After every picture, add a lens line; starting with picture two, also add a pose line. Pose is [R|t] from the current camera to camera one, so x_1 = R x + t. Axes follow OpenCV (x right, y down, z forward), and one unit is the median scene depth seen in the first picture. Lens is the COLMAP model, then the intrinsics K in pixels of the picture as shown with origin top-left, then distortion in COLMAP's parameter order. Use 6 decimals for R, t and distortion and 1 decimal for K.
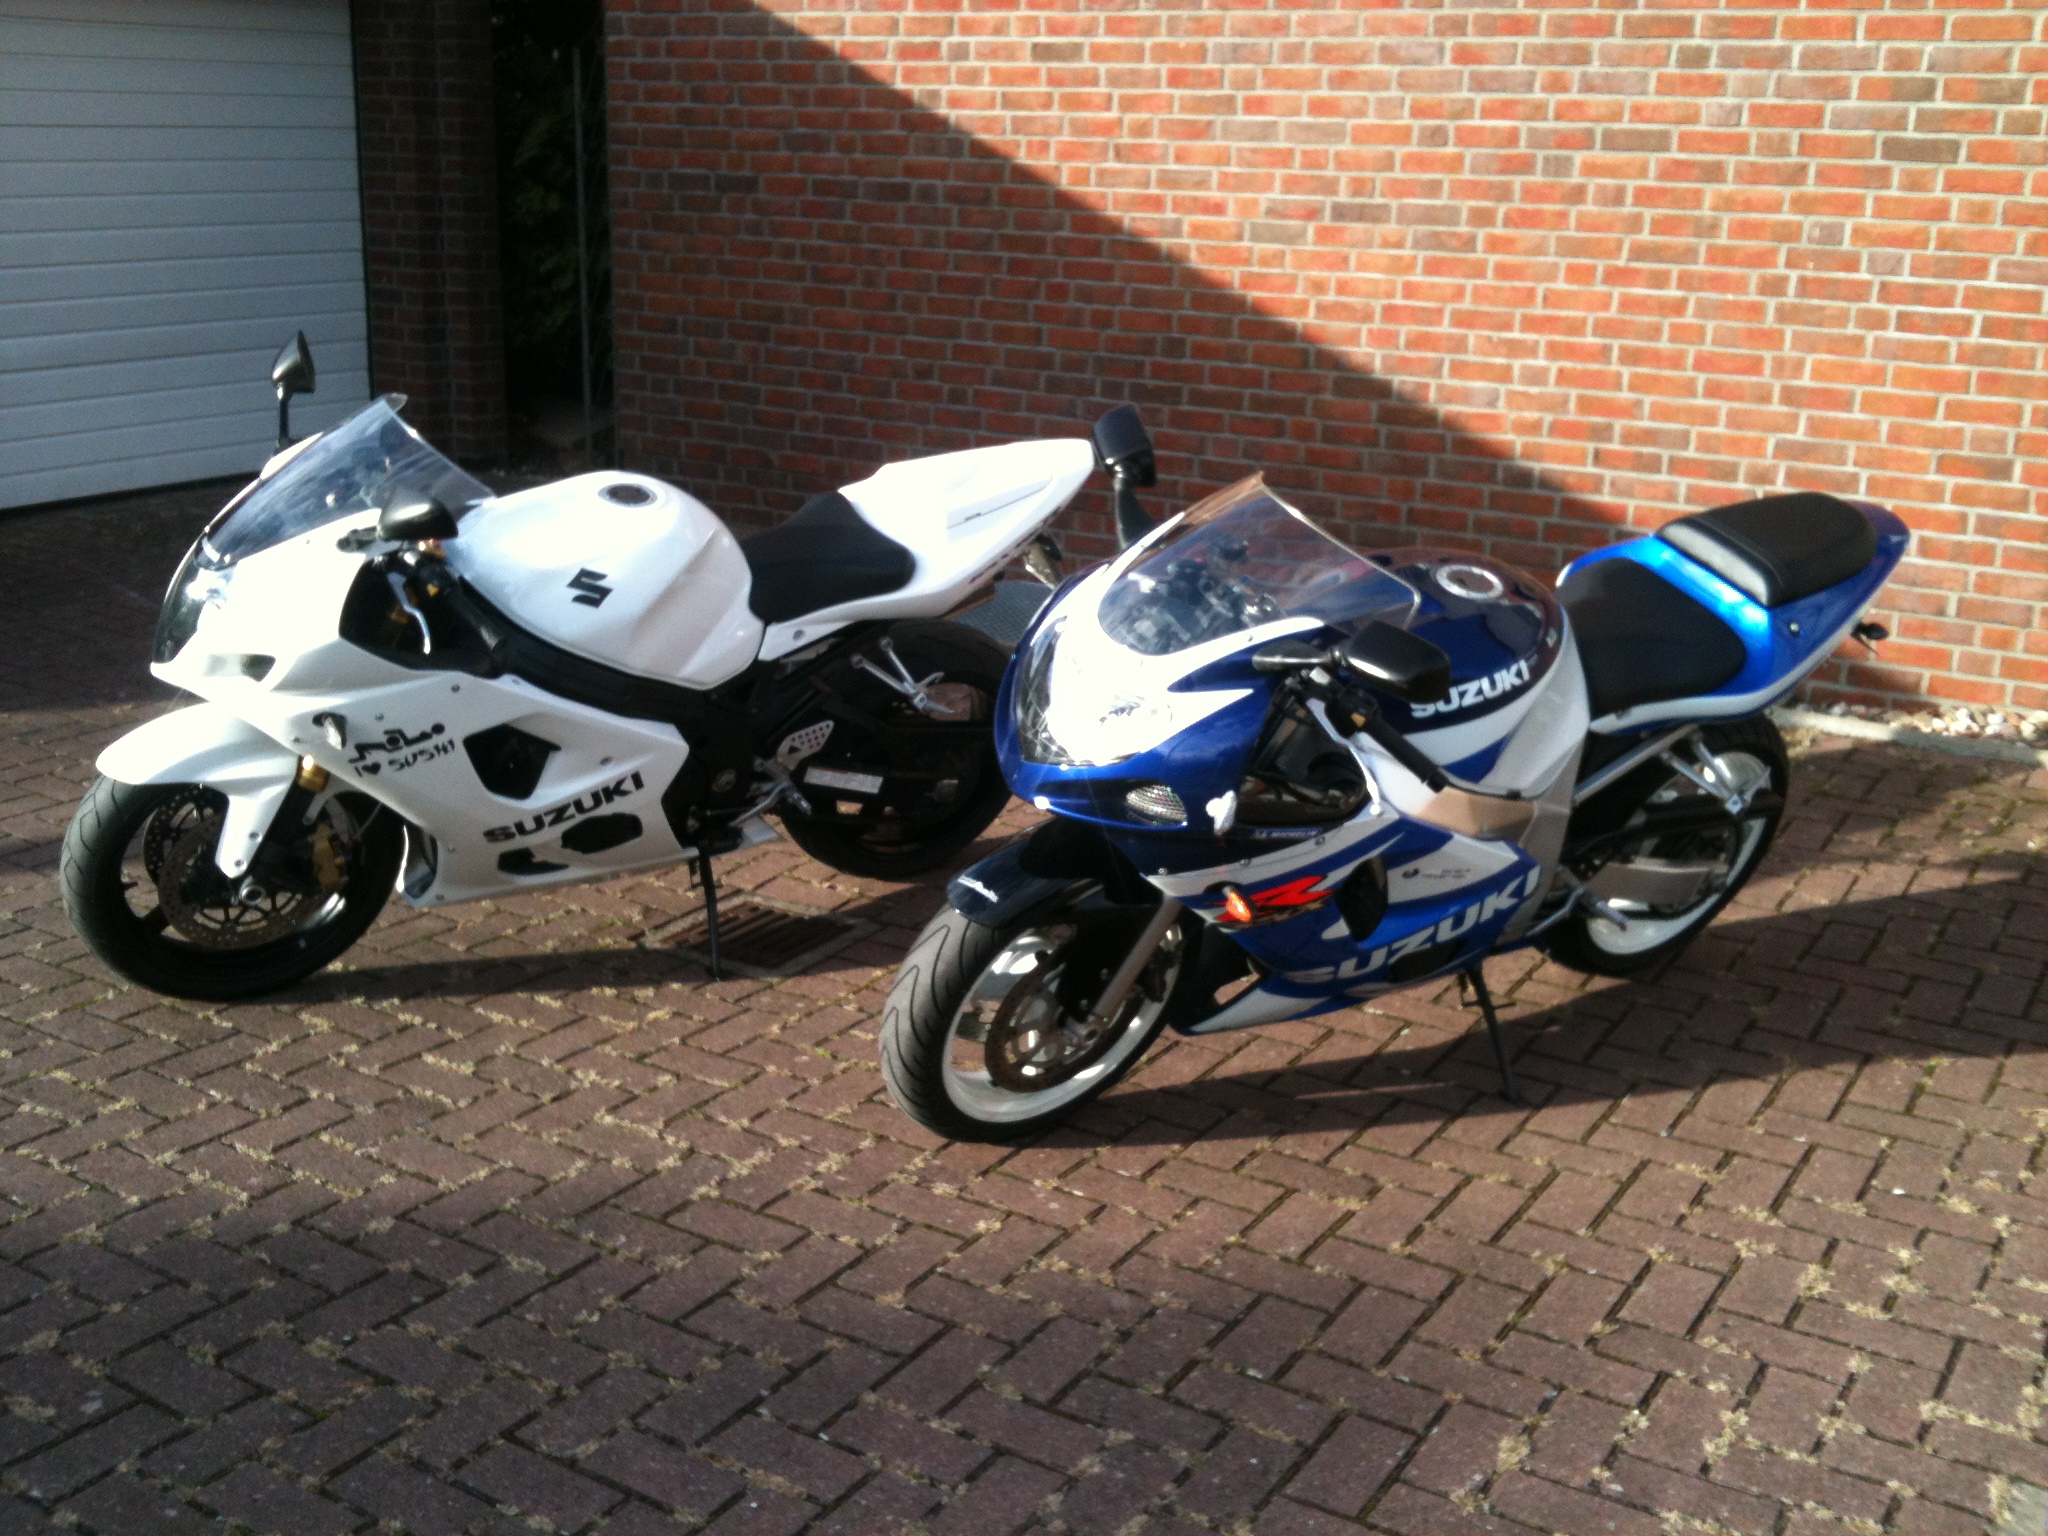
lens RADIAL K [[2203.1, 0, 1024.0], [0, 2203.1, 768.0], [0, 0, 1]] dist [0.114885, -0.369139]
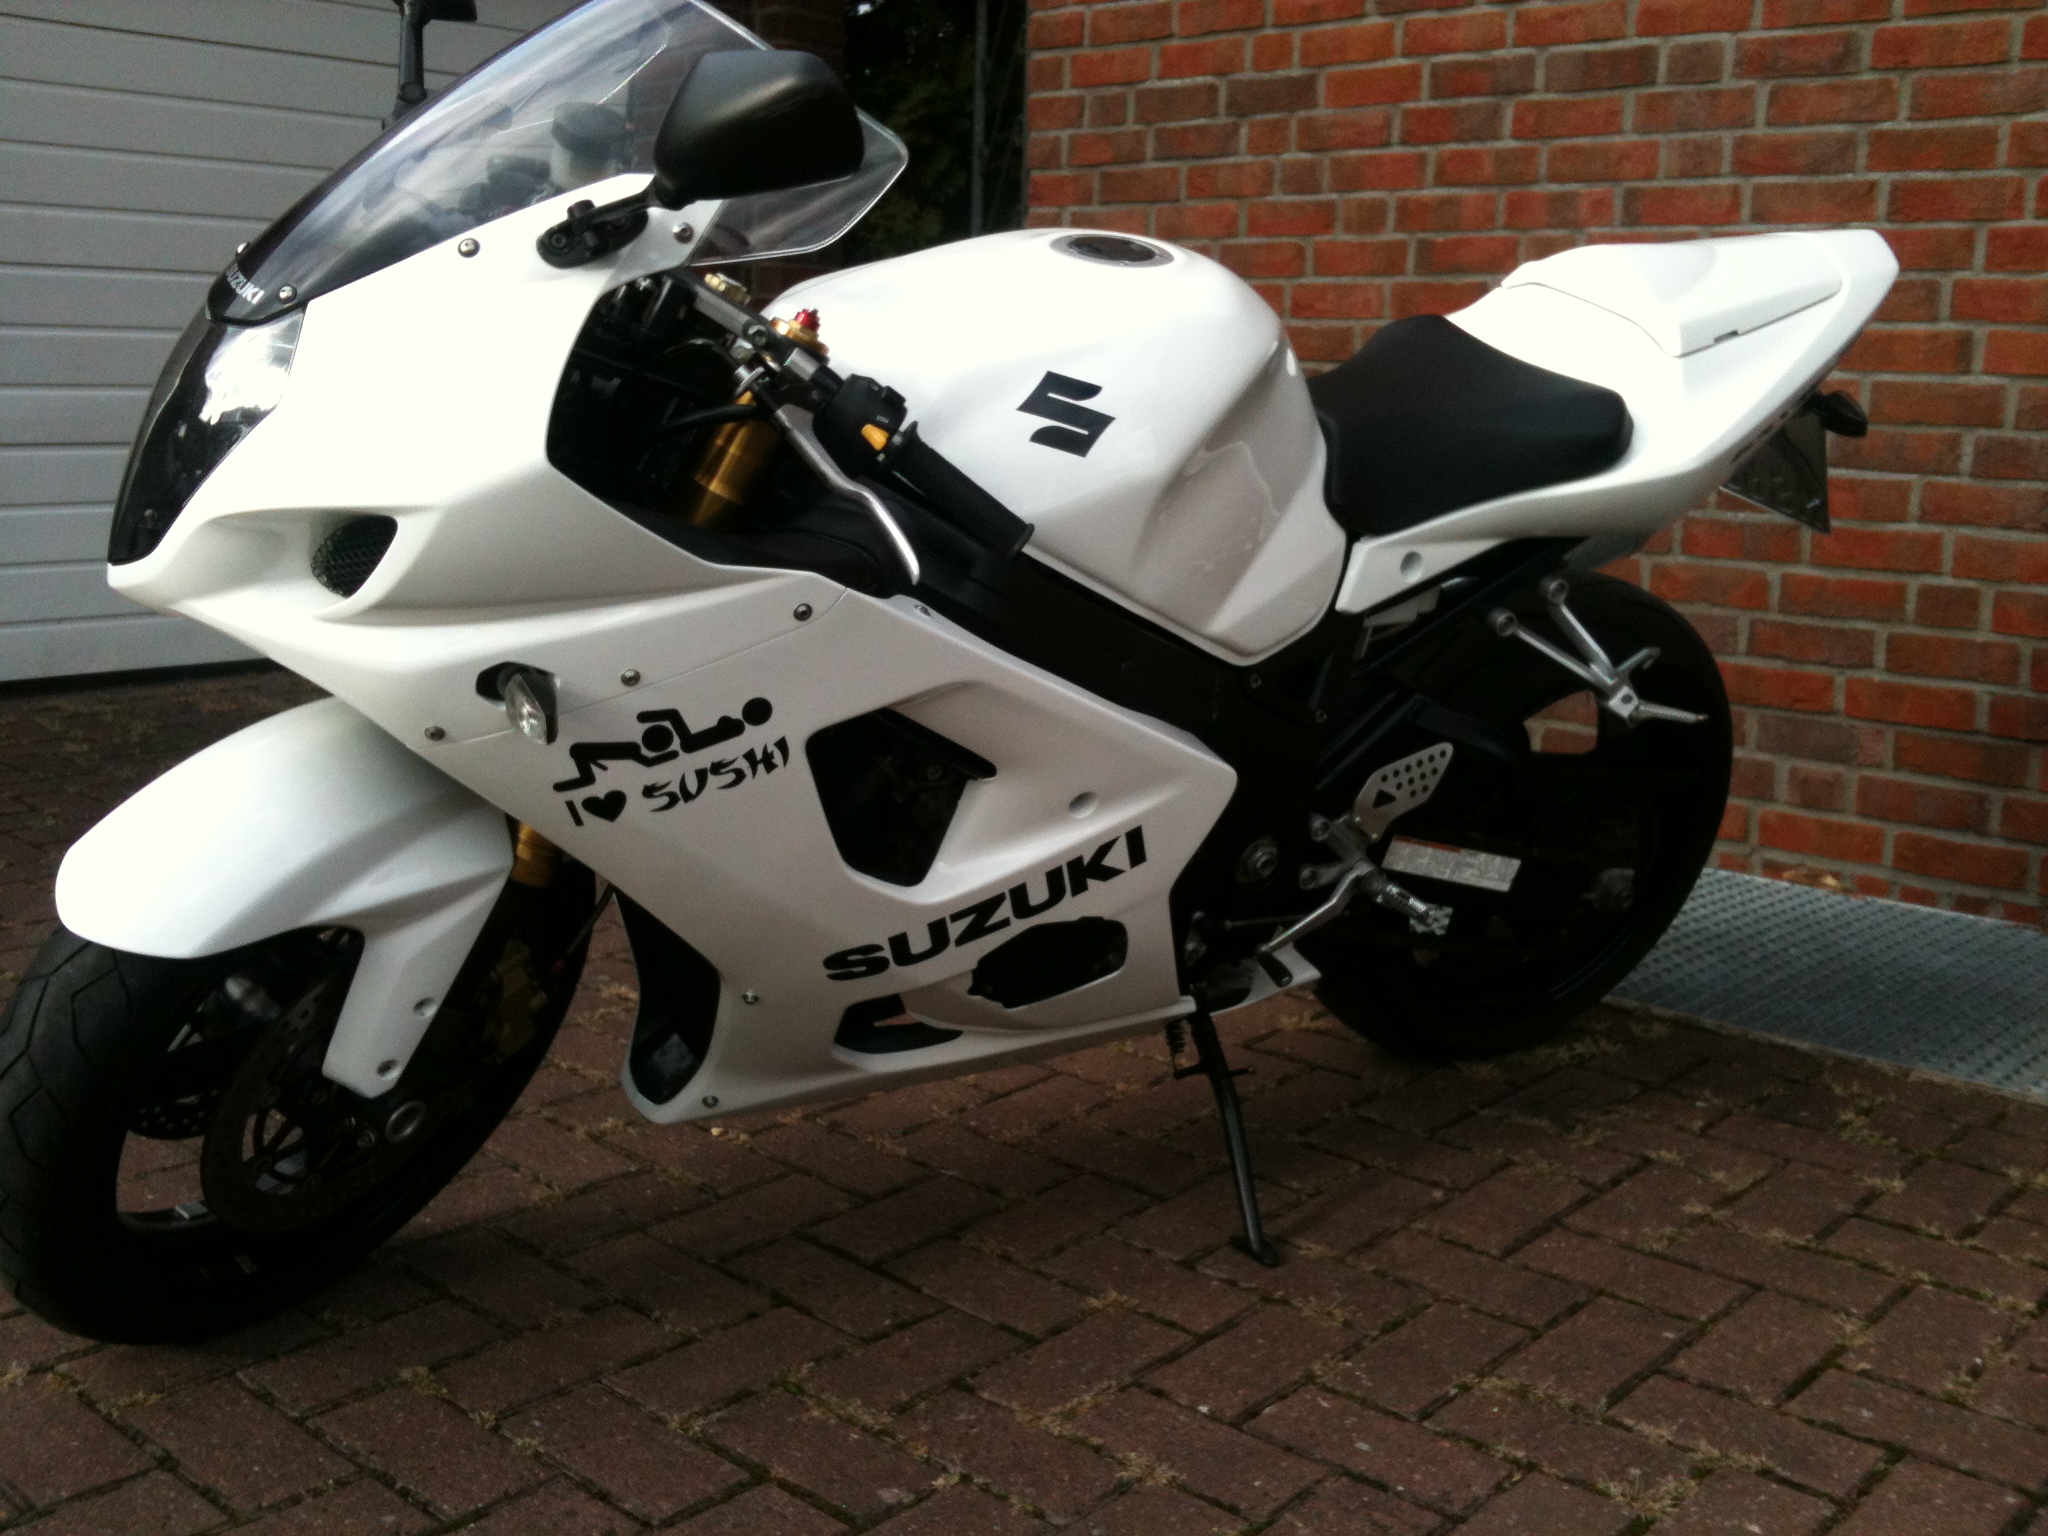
lens RADIAL K [[2198.2, 0, 1024.3], [0, 2198.2, 746.0], [0, 0, 1]] dist [0.206235, -0.760968]
pose [[0.999360, -0.020120, -0.029585, -0.171253], [0.017101, 0.994945, -0.098954, 0.028514], [0.031426, 0.098385, 0.994652, 0.490591]]
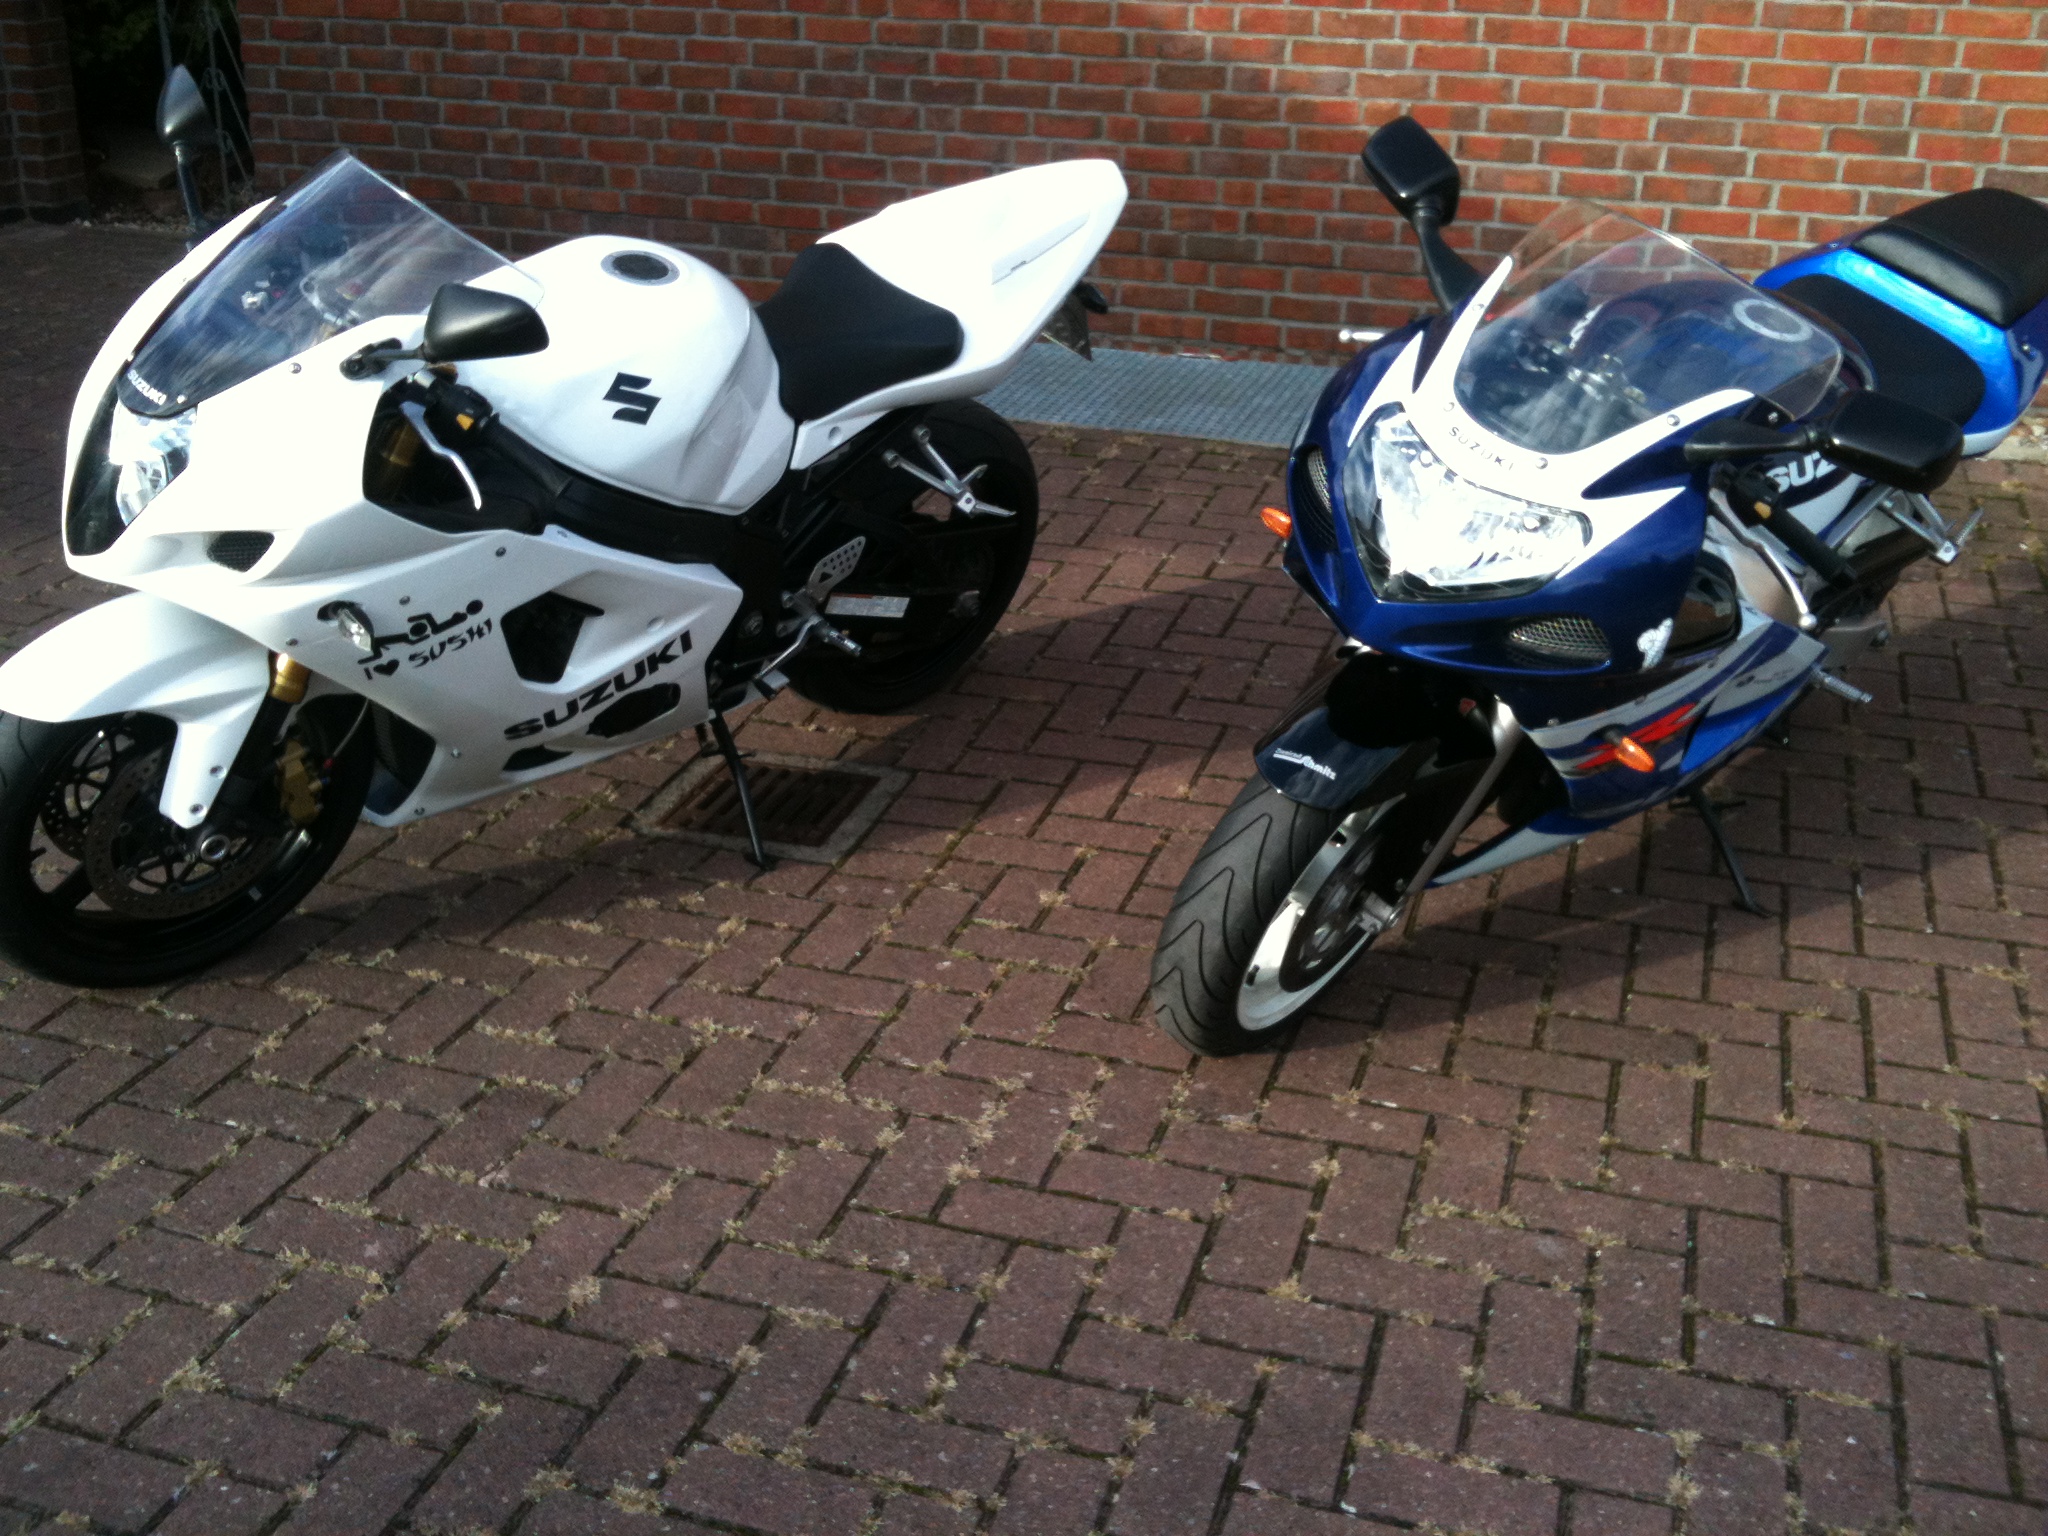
lens RADIAL K [[2203.1, 0, 1024.0], [0, 2203.1, 768.0], [0, 0, 1]] dist [0.114885, -0.369139]
pose [[0.967405, -0.109531, 0.228320, -0.225191], [0.078064, 0.986699, 0.142584, -0.048332], [-0.240901, -0.120113, 0.963089, 0.198049]]
